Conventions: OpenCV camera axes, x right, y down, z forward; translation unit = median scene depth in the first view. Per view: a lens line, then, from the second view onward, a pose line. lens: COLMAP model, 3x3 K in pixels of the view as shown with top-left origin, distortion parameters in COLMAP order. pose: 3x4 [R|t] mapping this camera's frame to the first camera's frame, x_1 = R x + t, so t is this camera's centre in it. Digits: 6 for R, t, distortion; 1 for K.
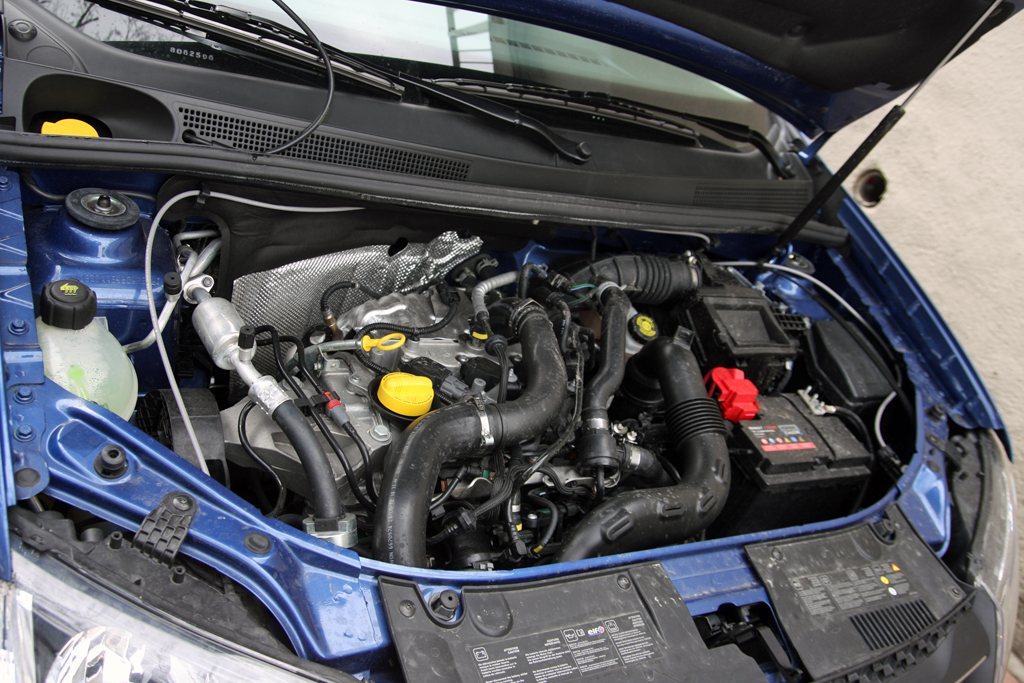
lens RADIAL K [[948.3, 0, 512.0], [0, 948.3, 341.5], [0, 0, 1]] dist [-0.119276, 0.169728]
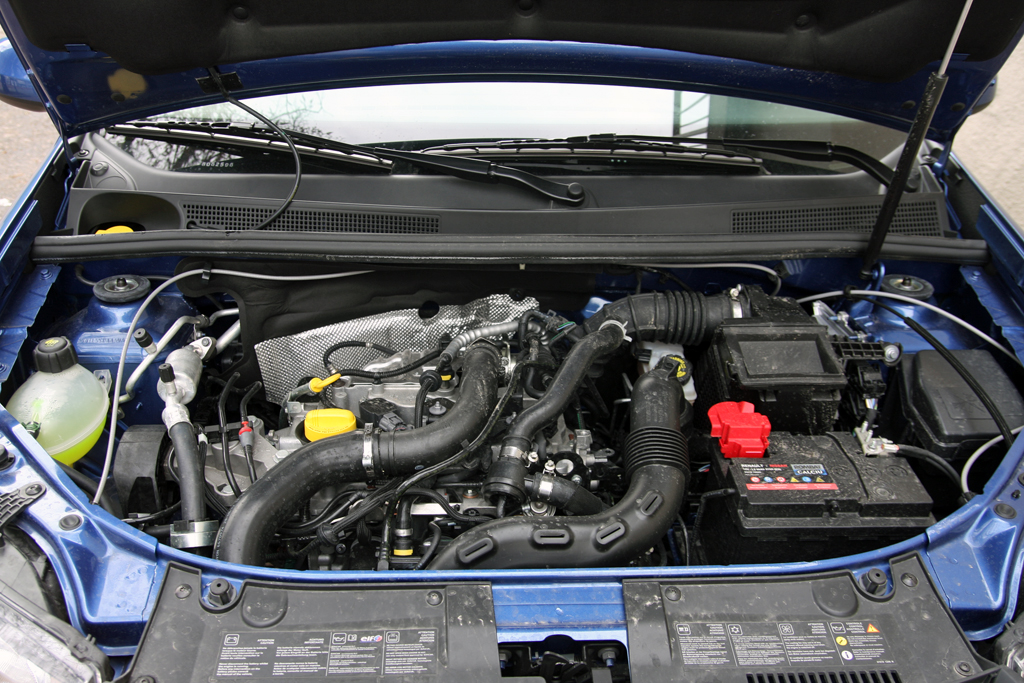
lens RADIAL K [[948.3, 0, 512.0], [0, 948.3, 341.5], [0, 0, 1]] dist [-0.119276, 0.169728]
pose [[0.859812, -0.100410, -0.500641, 0.542822], [0.018408, 0.985933, -0.166126, 0.126107], [0.510279, 0.133621, 0.849565, 0.157742]]
